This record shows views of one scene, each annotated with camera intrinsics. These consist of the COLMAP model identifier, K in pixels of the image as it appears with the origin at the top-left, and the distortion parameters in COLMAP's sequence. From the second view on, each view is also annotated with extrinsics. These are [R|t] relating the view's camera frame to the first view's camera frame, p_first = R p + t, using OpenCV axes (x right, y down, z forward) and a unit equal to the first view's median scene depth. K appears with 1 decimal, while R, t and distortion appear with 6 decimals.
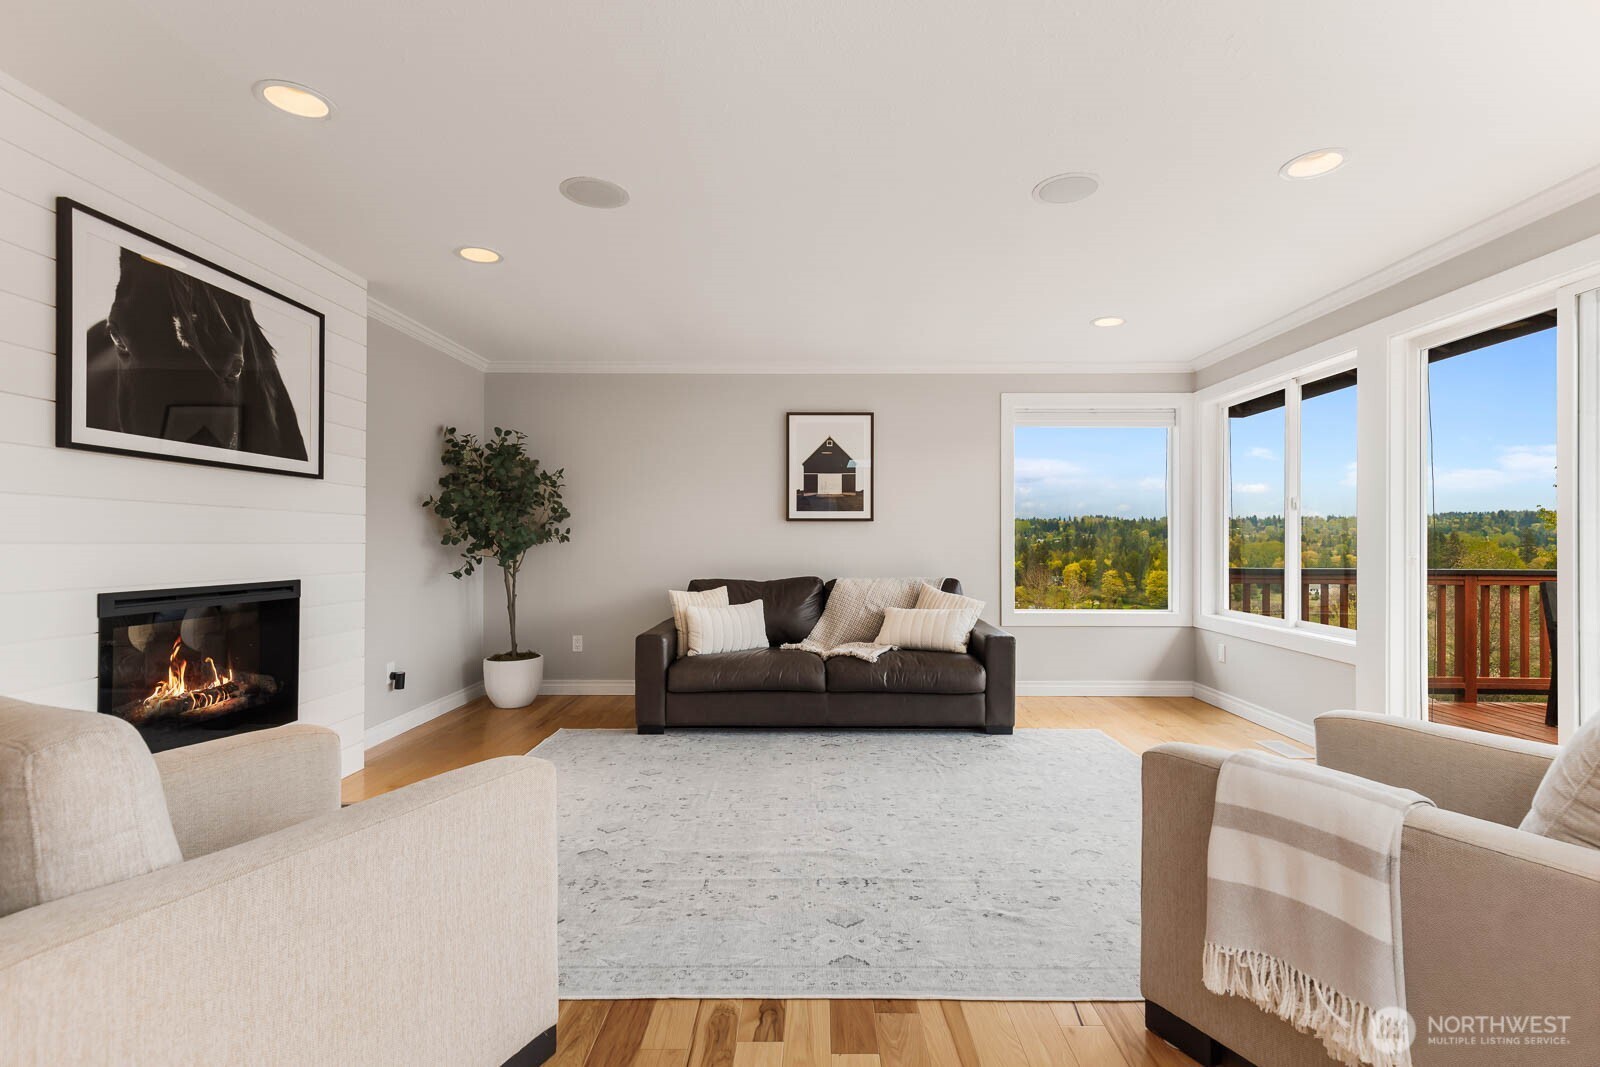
lens RADIAL K [[727.6, 0, 816.8], [0, 727.6, 539.4], [0, 0, 1]] dist [0.009170, -0.001742]
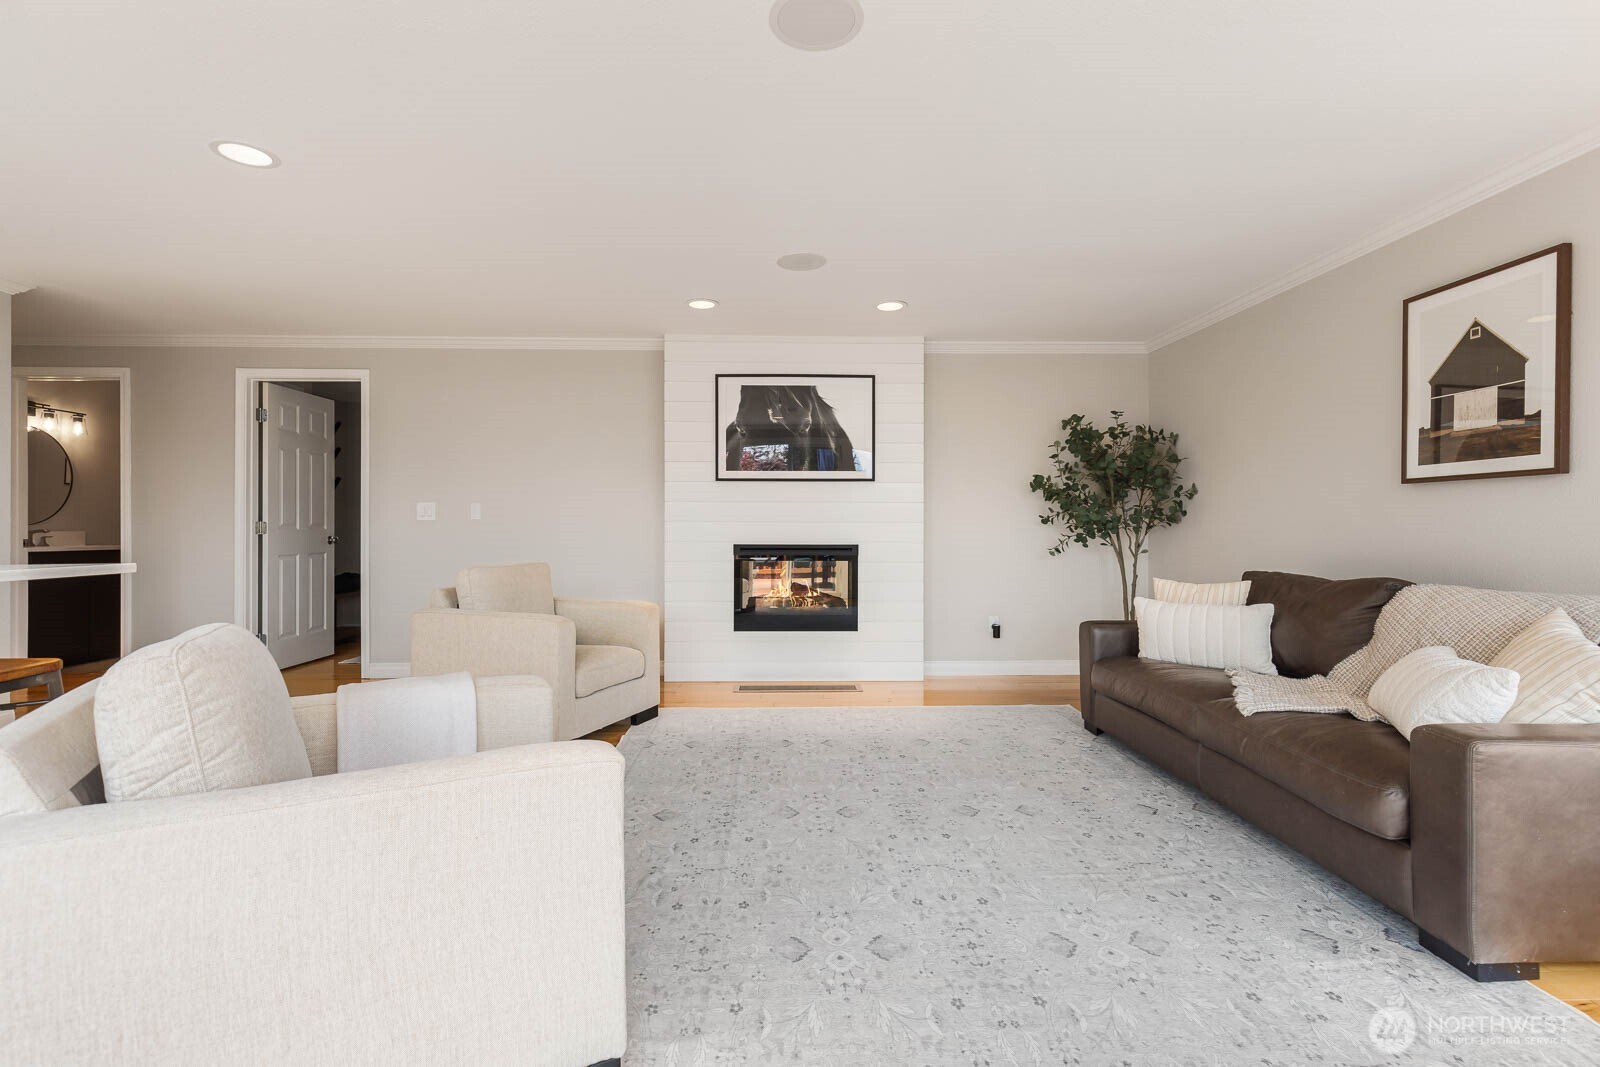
lens RADIAL K [[727.6, 0, 795.2], [0, 727.6, 525.6], [0, 0, 1]] dist [0.009170, -0.001742]
pose [[0.032556, -0.000698, -0.999470, 0.760897], [0.003433, 0.999994, -0.000587, 0.011085], [0.999464, -0.003412, 0.032558, 0.686559]]
